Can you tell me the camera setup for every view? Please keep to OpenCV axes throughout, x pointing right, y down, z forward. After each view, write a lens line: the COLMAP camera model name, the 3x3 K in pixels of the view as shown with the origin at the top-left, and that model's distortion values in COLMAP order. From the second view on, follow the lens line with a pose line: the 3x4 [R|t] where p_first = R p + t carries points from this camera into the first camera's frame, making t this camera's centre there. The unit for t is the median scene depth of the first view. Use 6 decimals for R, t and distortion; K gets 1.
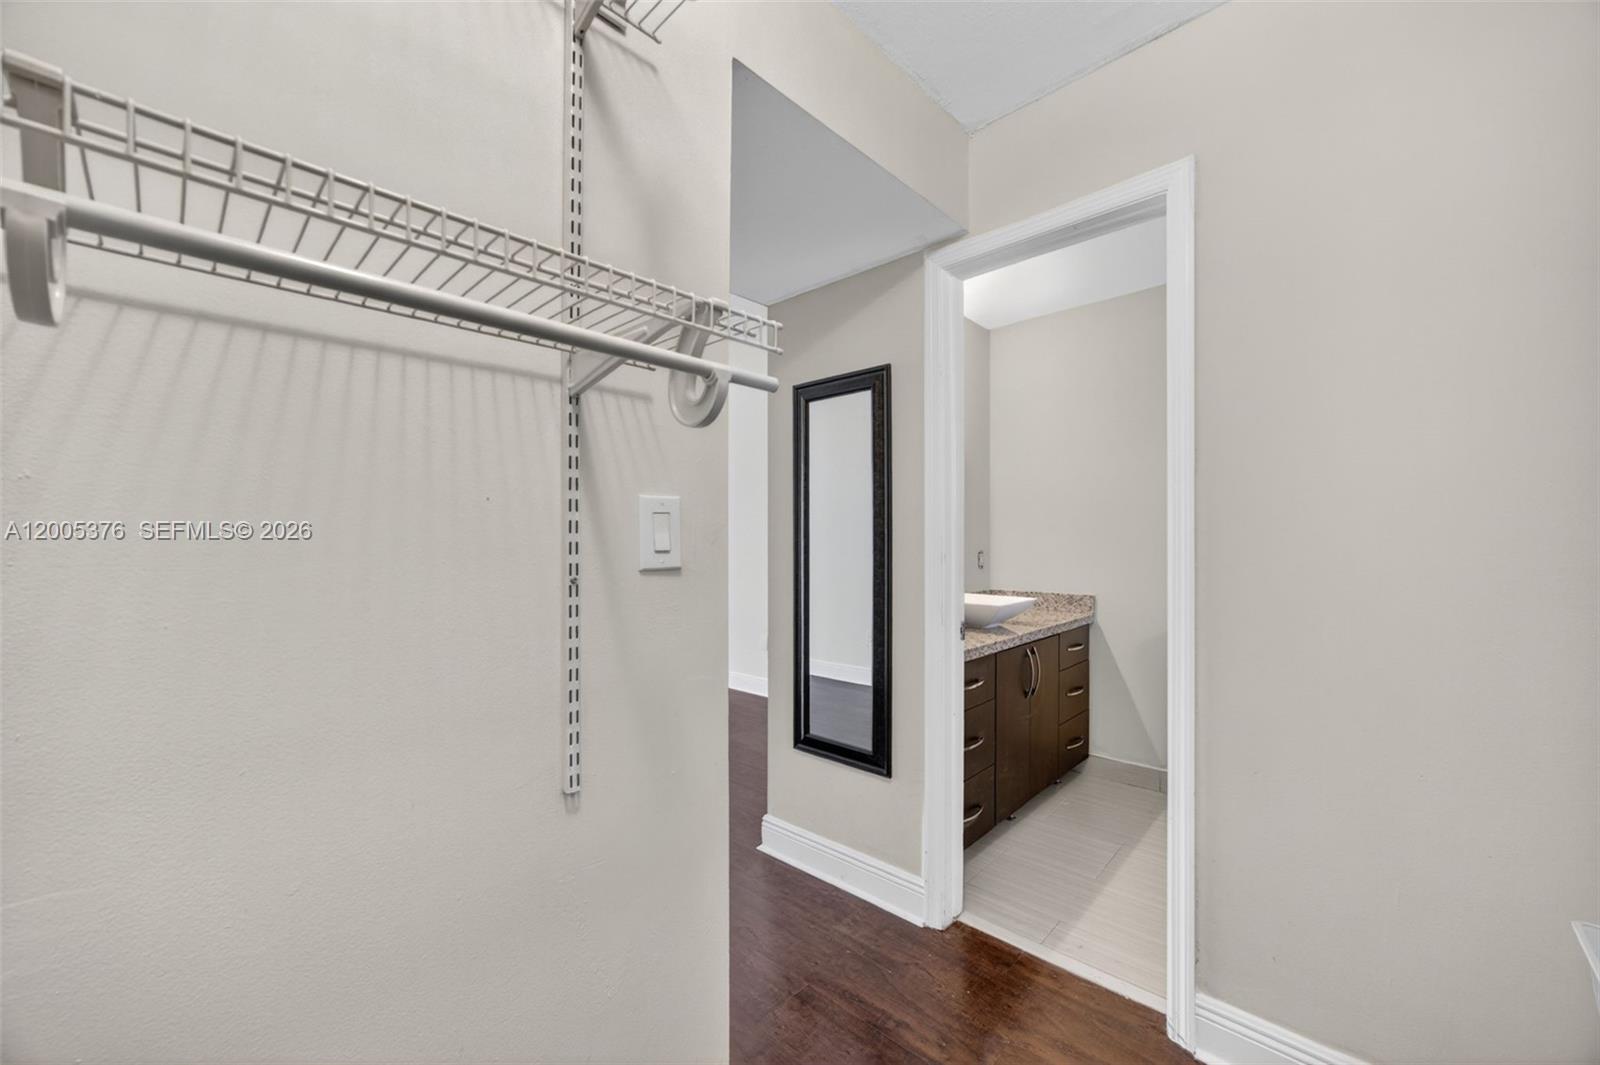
lens RADIAL K [[629.9, 0, 800.0], [0, 629.9, 532.5], [0, 0, 1]] dist [-0.022726, 0.005690]
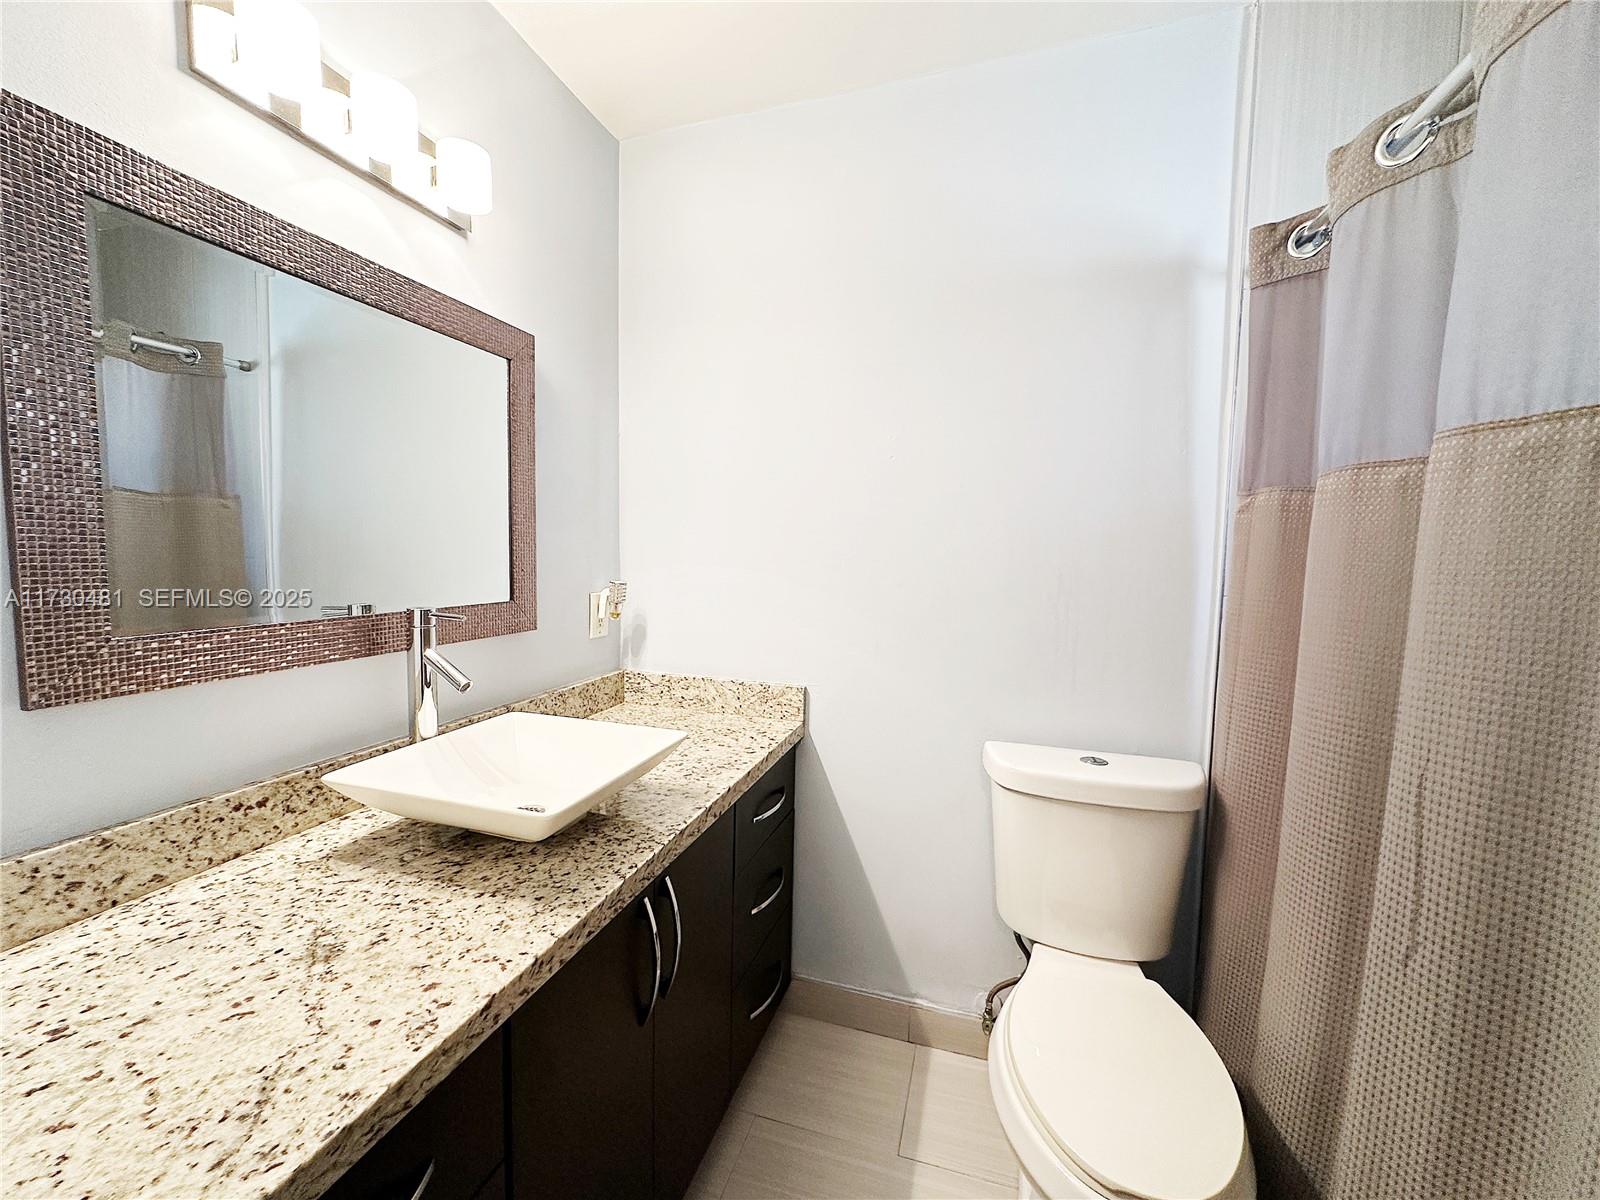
lens RADIAL K [[640.6, 0, 800.0], [0, 640.6, 600.0], [0, 0, 1]] dist [-0.003058, -0.000032]
pose [[0.901759, -0.016054, 0.431941, 0.231044], [-0.024175, 0.995873, 0.087484, -0.021200], [-0.431563, -0.089332, 0.897649, 0.518485]]
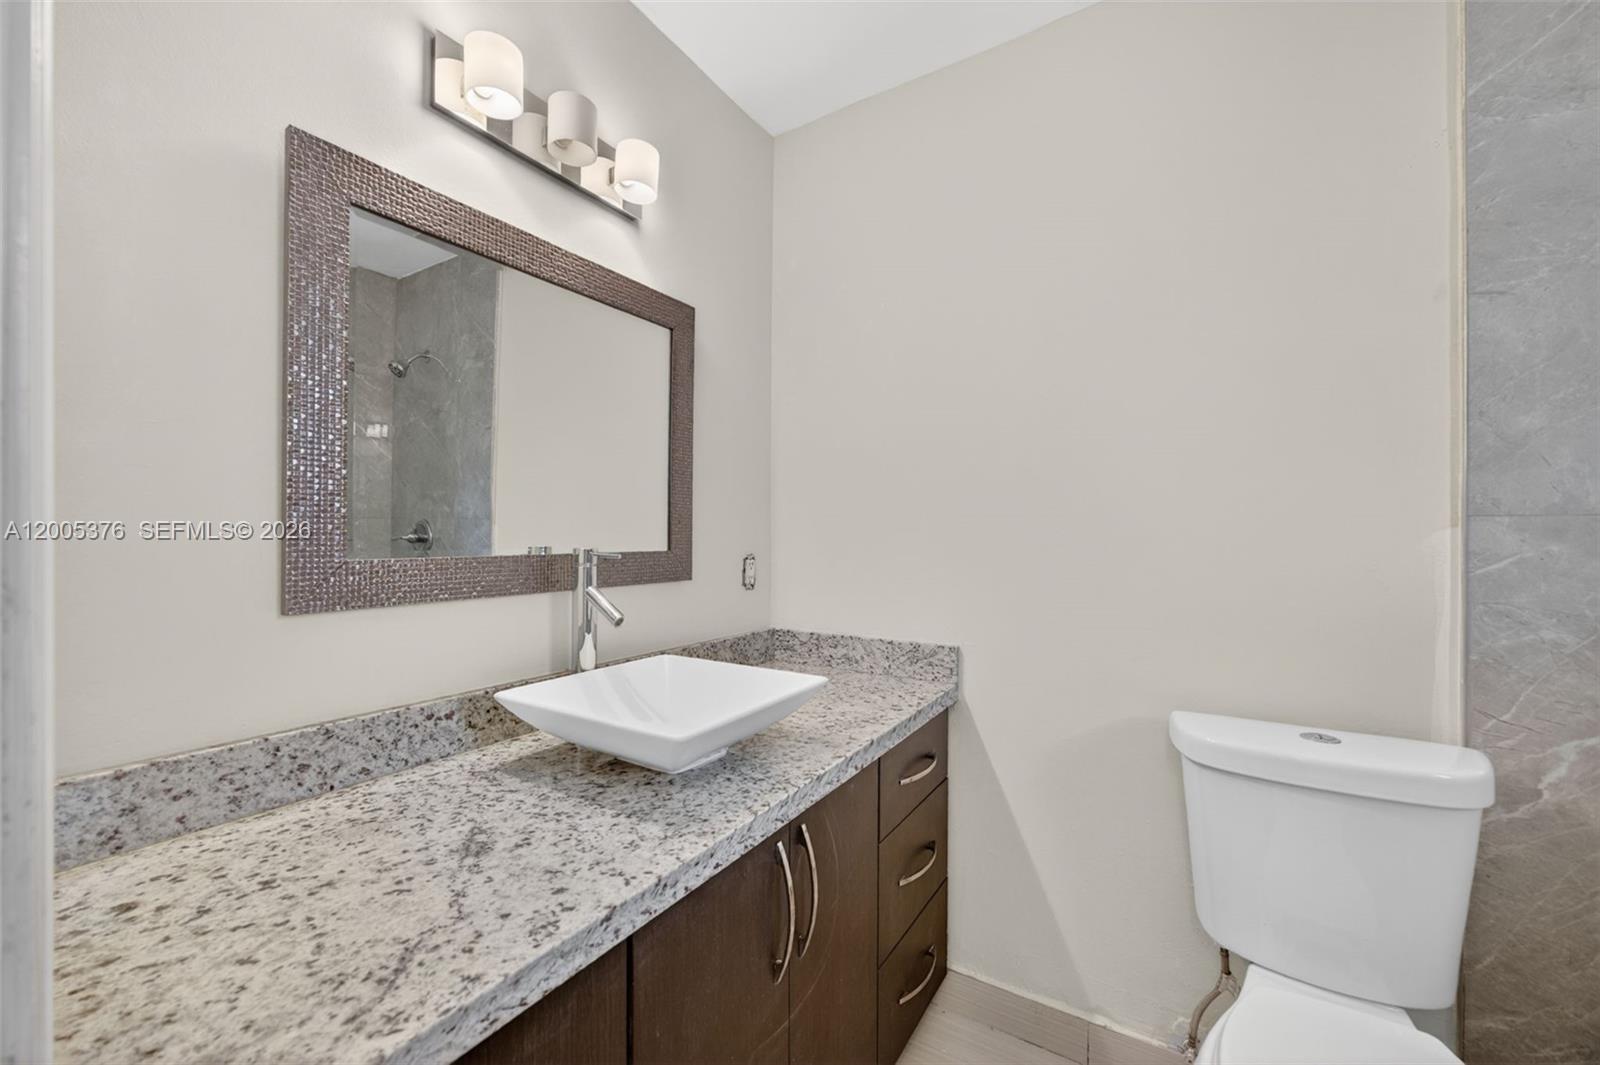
lens RADIAL K [[629.9, 0, 800.0], [0, 629.9, 532.5], [0, 0, 1]] dist [-0.022726, 0.005690]
pose [[0.981321, 0.006038, 0.192284, 0.248680], [-0.006220, 0.999981, 0.000346, 0.009581], [-0.192278, -0.001536, 0.981339, 0.532186]]
